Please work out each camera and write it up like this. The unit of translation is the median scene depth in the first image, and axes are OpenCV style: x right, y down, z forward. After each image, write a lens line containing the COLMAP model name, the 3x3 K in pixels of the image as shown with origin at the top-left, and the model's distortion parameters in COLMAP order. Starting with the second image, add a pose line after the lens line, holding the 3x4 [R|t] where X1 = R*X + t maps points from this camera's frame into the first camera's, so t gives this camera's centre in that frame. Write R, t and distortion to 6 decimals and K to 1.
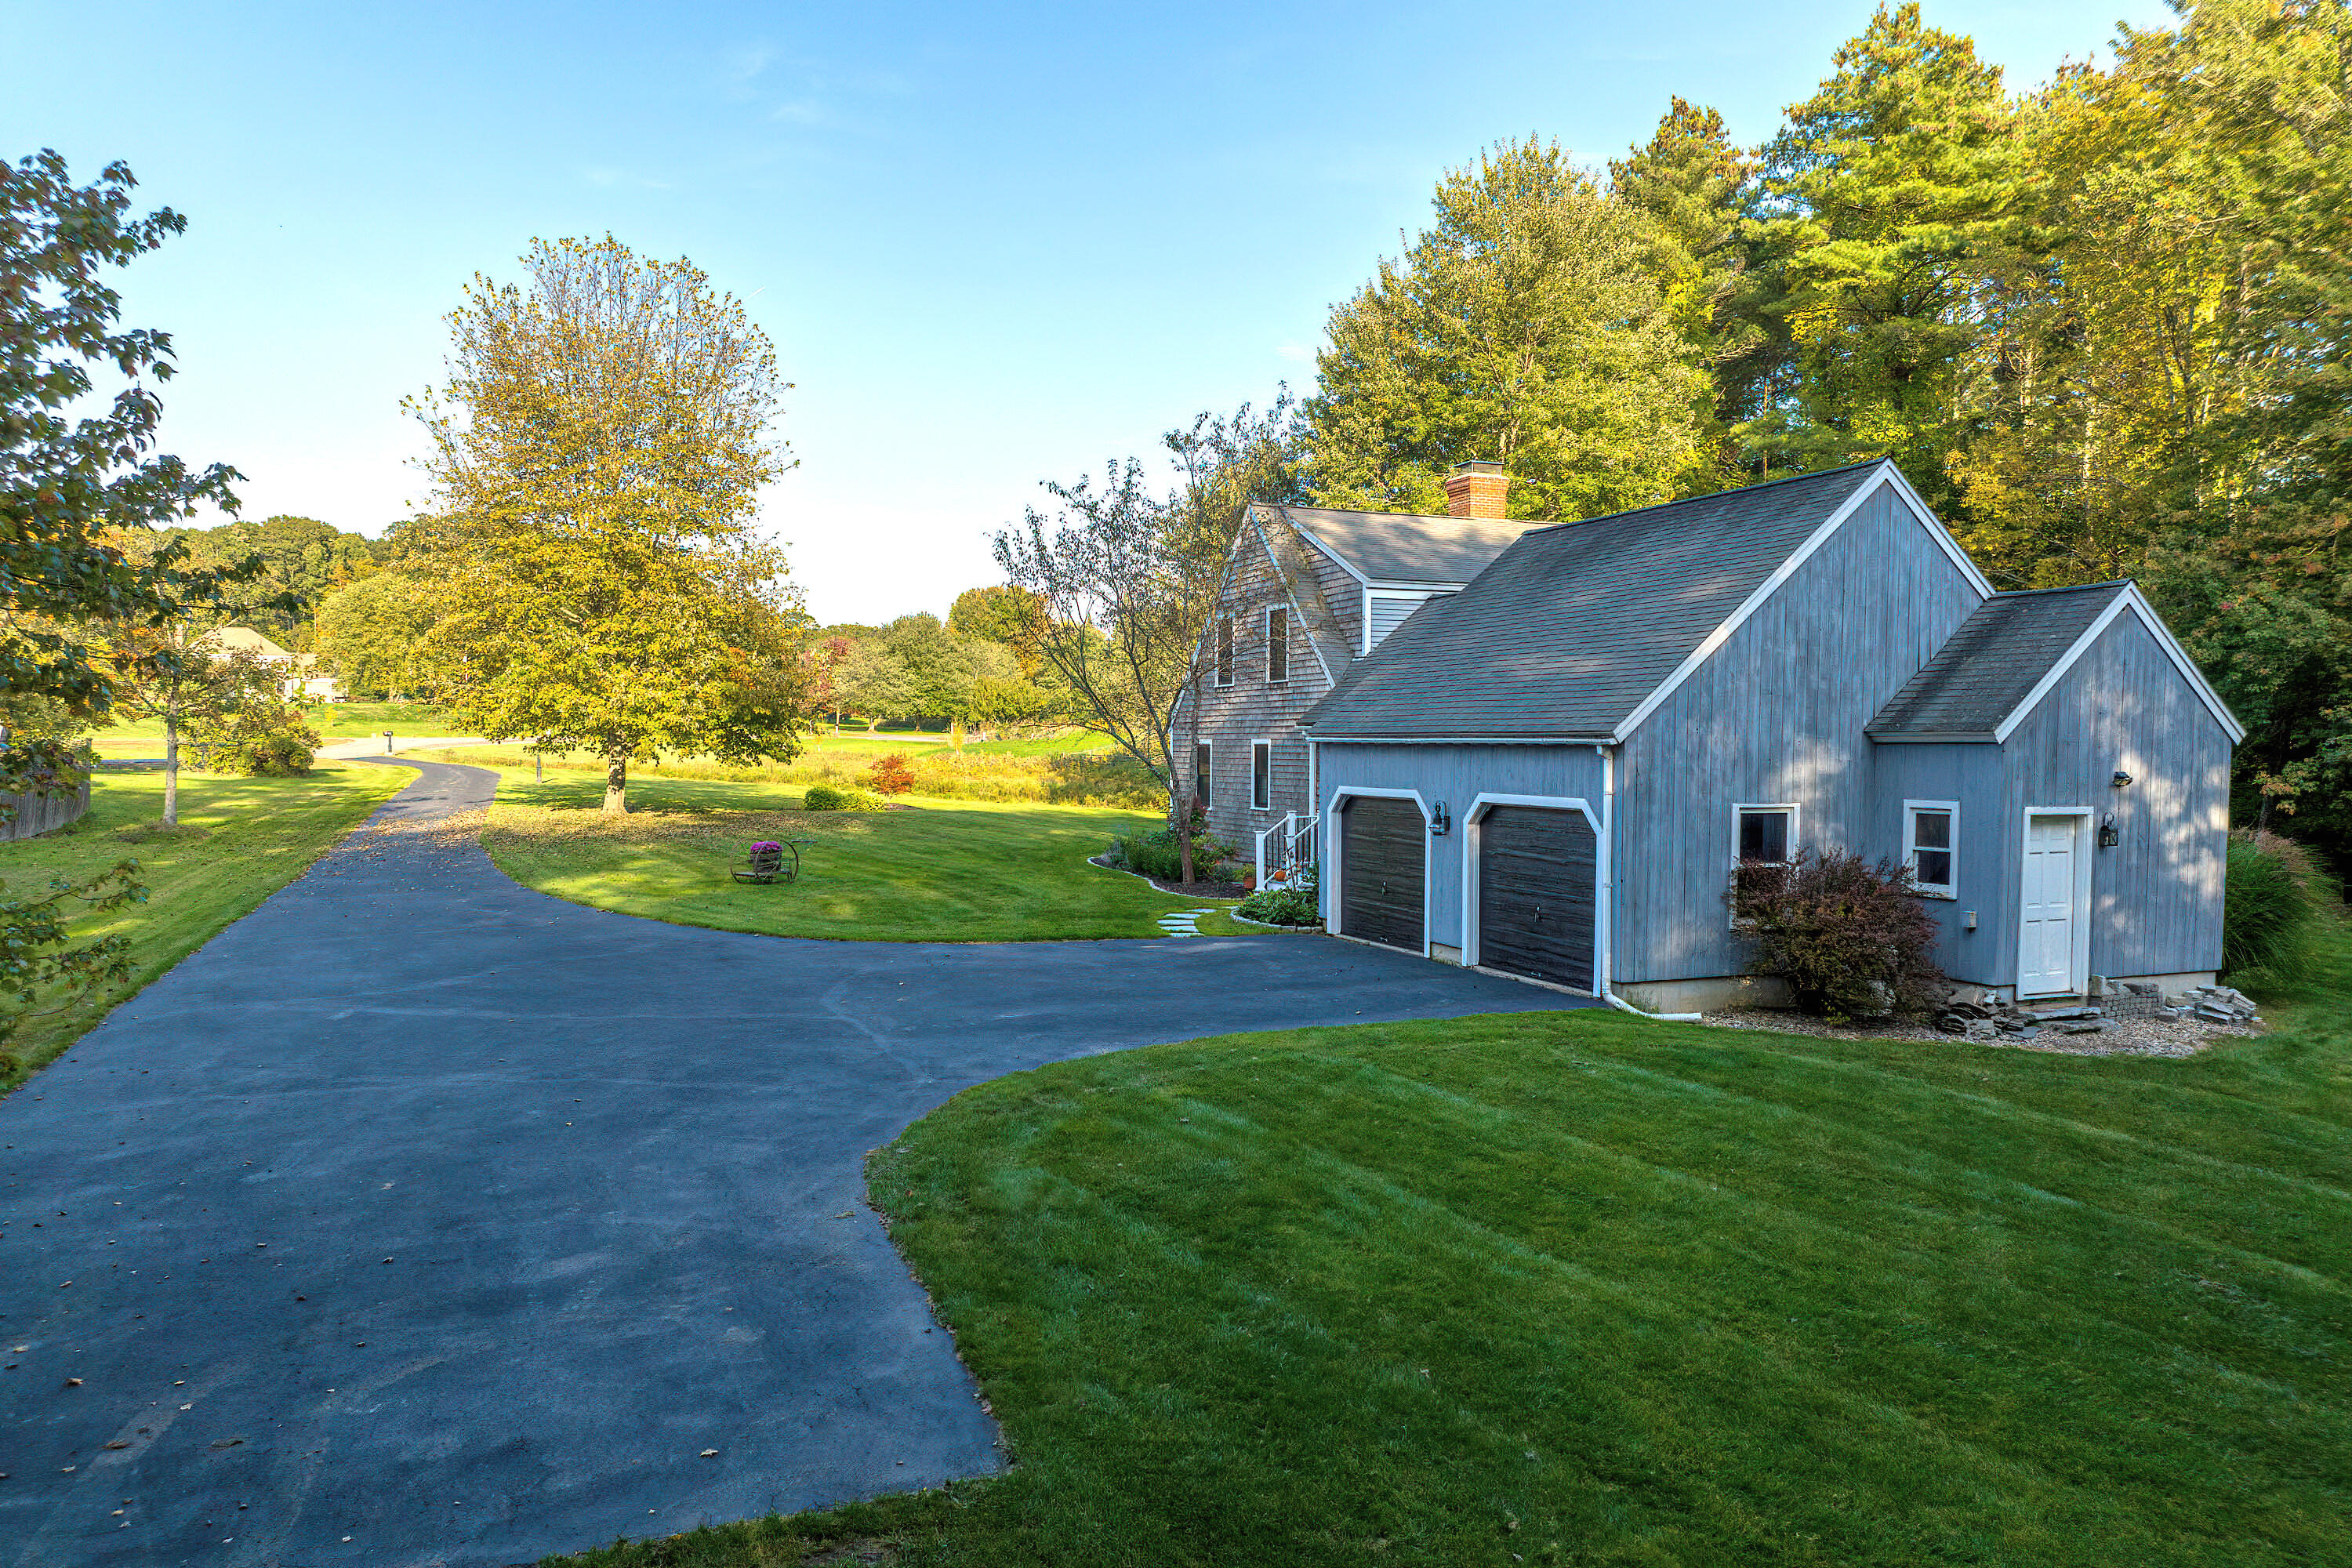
lens RADIAL K [[1634.3, 0, 1176.5], [0, 1634.3, 830.7], [0, 0, 1]] dist [-0.000070, -0.148596]
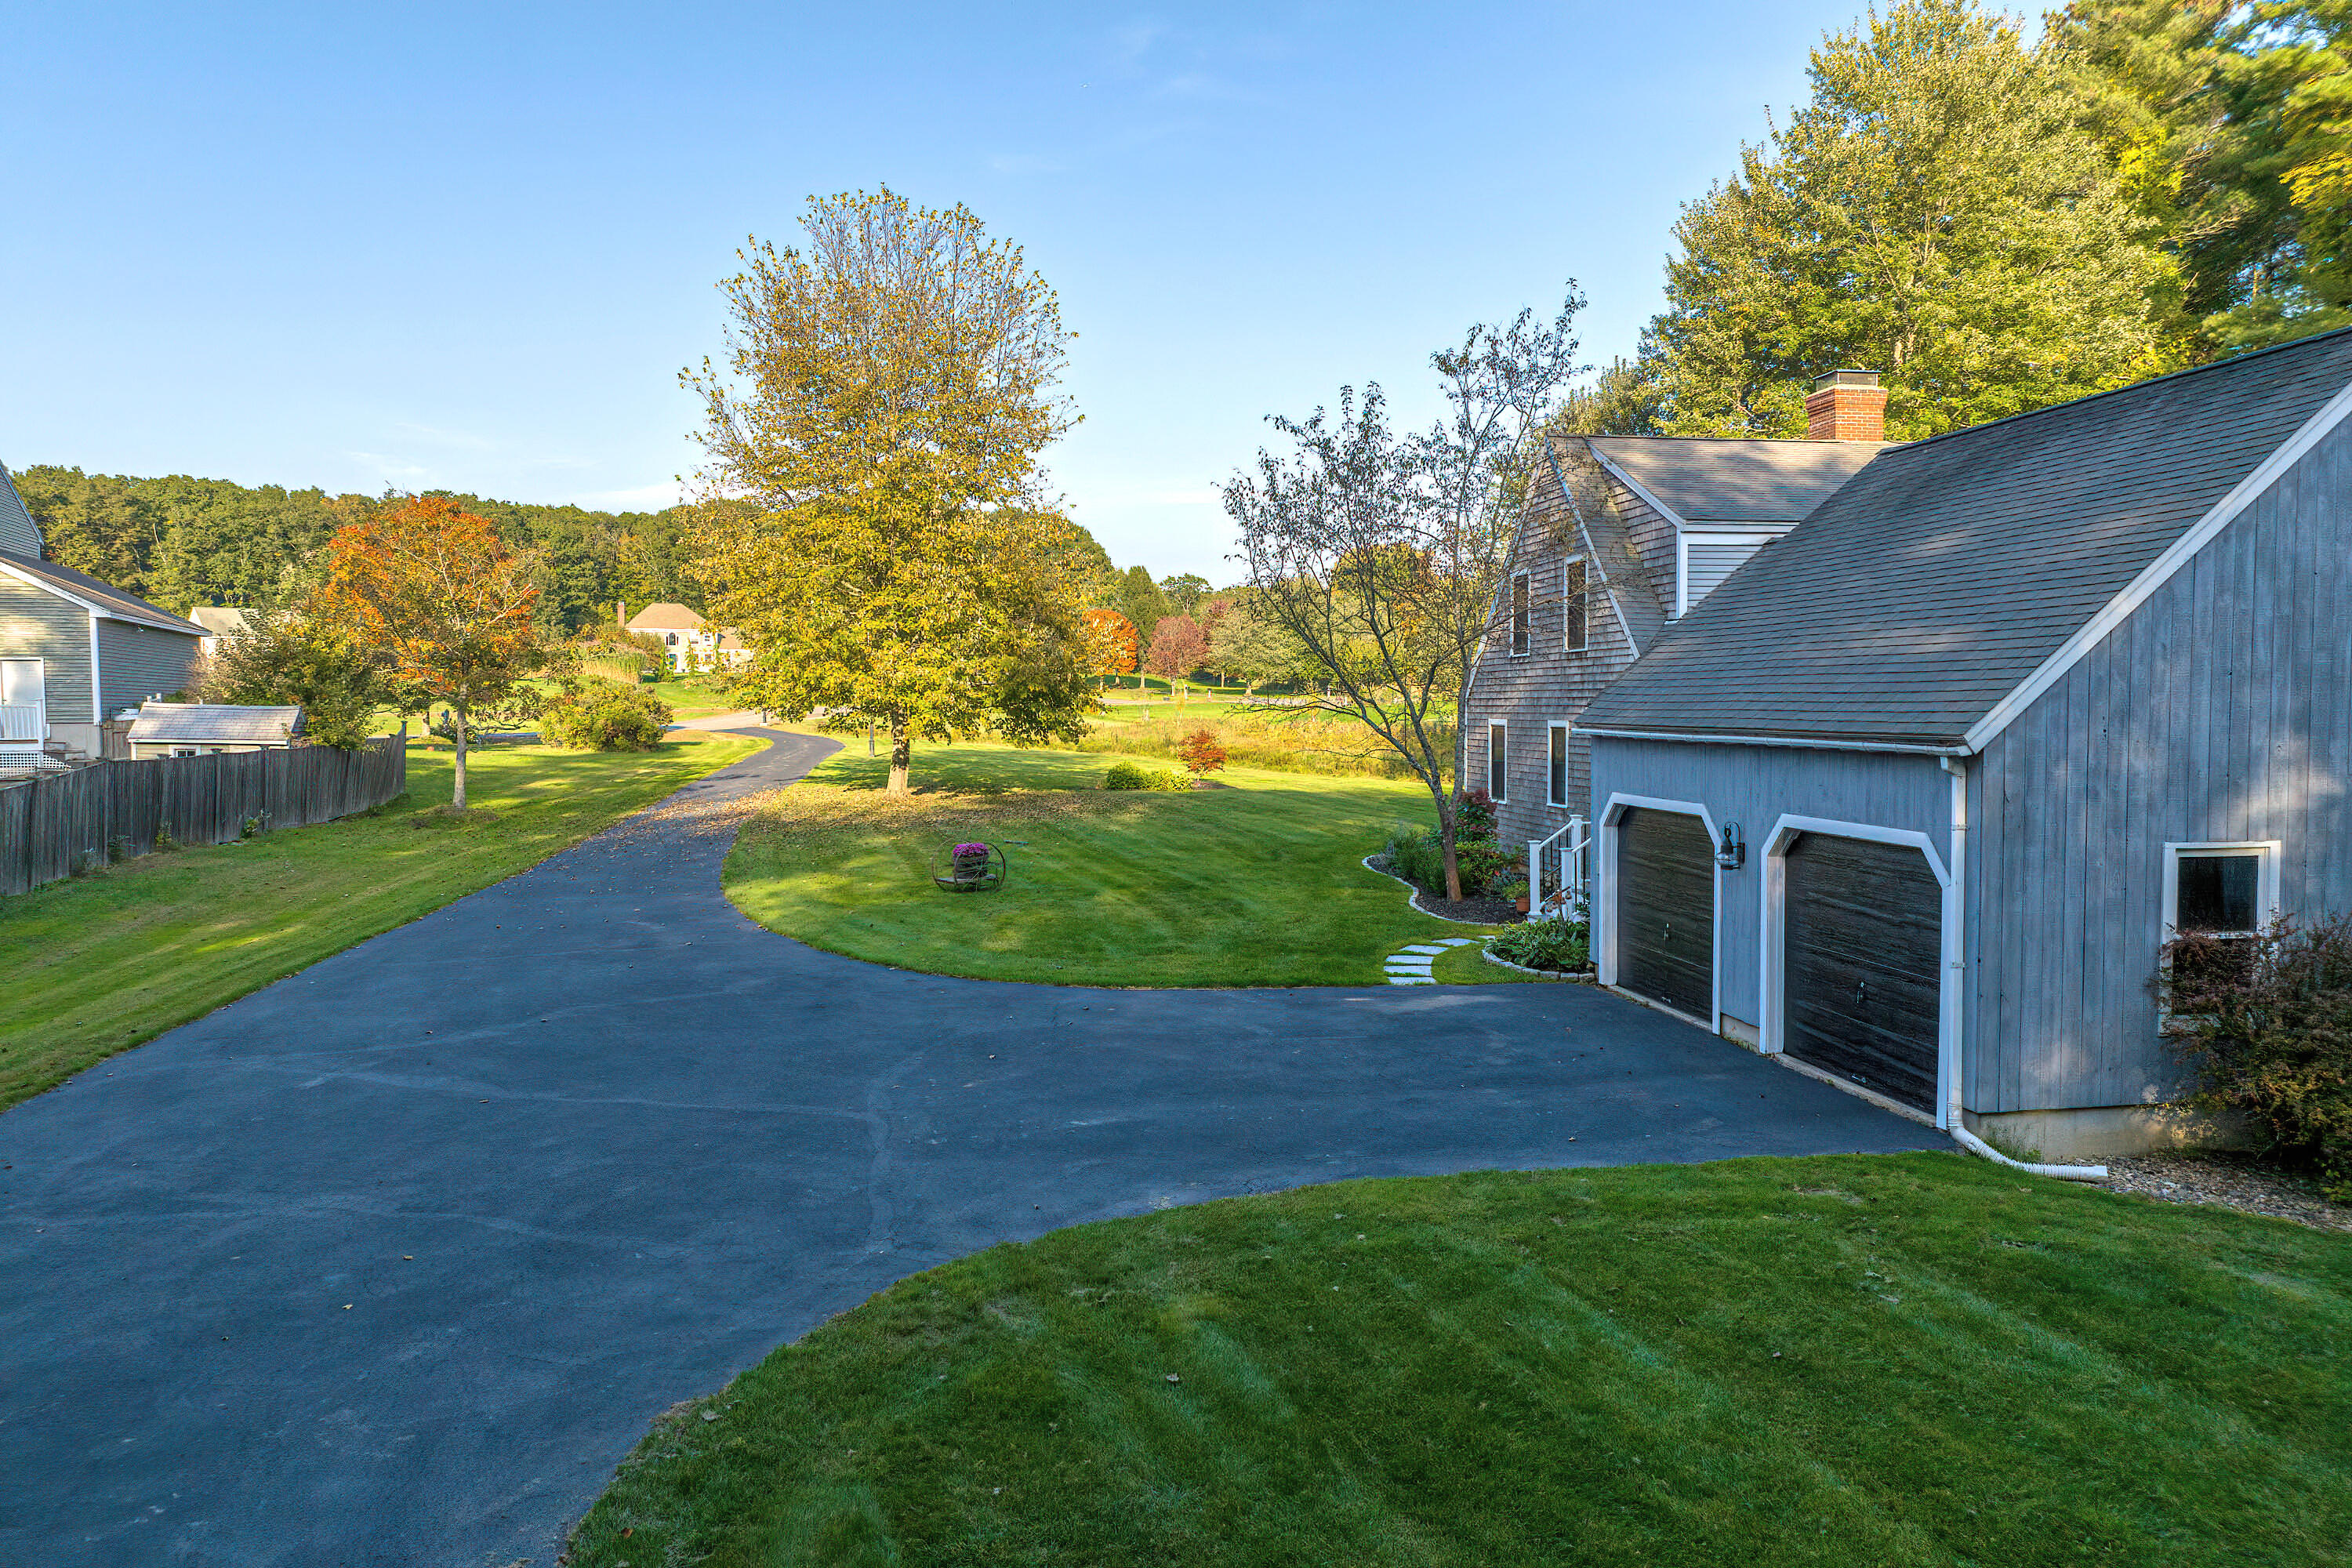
lens RADIAL K [[1633.0, 0, 1176.0], [0, 1633.0, 784.0], [0, 0, 1]] dist [-0.055810, 0.030275]
pose [[0.968842, 0.001946, -0.247673, 0.073484], [-0.002415, 0.999996, -0.001590, -0.024327], [0.247669, 0.002138, 0.968842, 0.175600]]
